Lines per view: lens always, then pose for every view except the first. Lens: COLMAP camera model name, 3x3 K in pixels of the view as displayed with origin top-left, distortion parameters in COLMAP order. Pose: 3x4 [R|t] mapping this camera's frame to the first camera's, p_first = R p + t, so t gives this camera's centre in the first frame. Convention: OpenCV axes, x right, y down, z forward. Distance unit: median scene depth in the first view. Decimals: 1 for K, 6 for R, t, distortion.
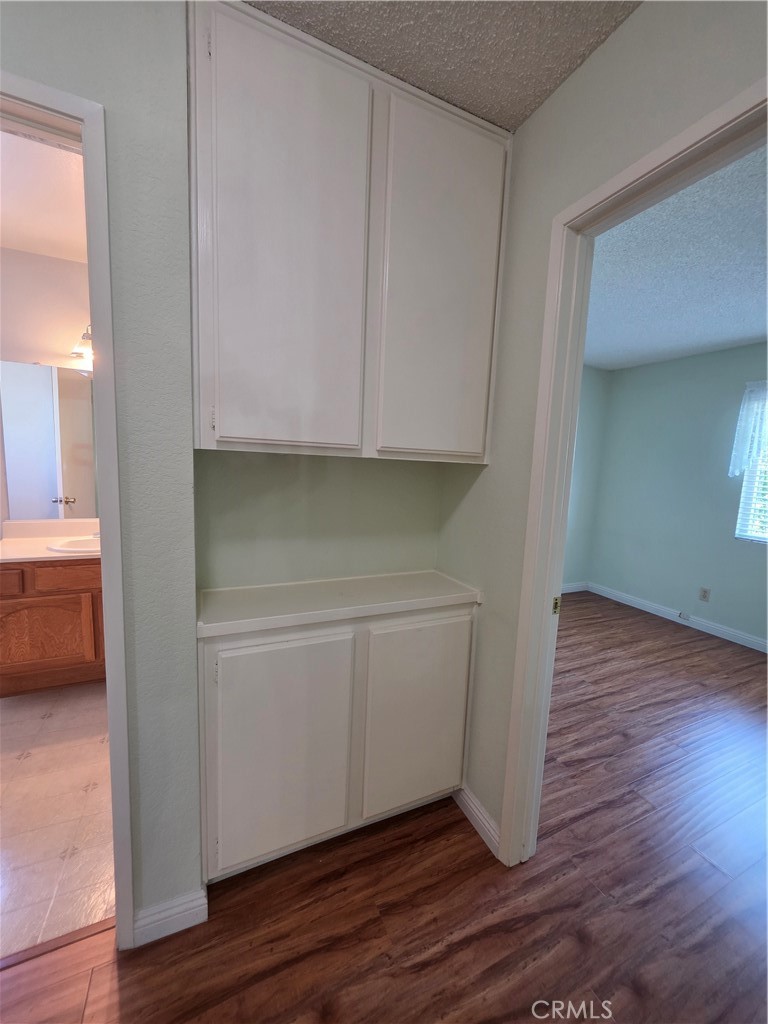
lens RADIAL K [[408.8, 0, 387.8], [0, 408.8, 511.2], [0, 0, 1]] dist [0.000349, 0.000359]
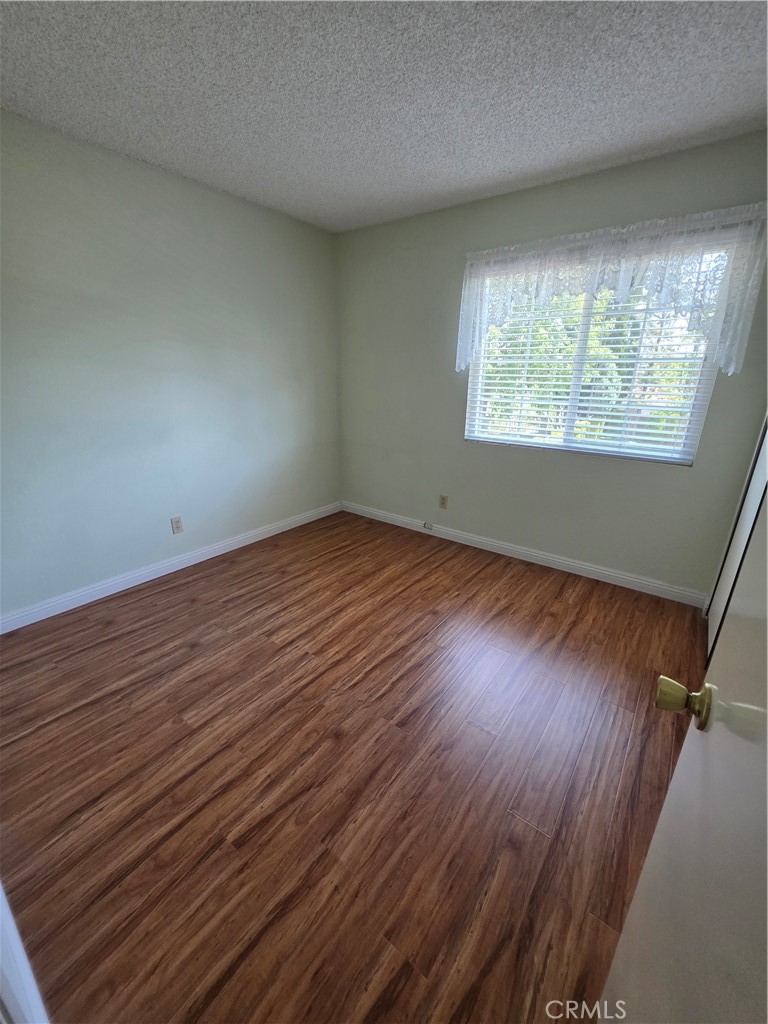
lens RADIAL K [[408.8, 0, 387.8], [0, 408.8, 511.2], [0, 0, 1]] dist [0.000349, 0.000359]
pose [[0.885267, -0.183251, 0.427459, 0.343189], [0.084734, 0.967270, 0.239182, -0.020402], [-0.457299, -0.175519, 0.871820, 0.307314]]
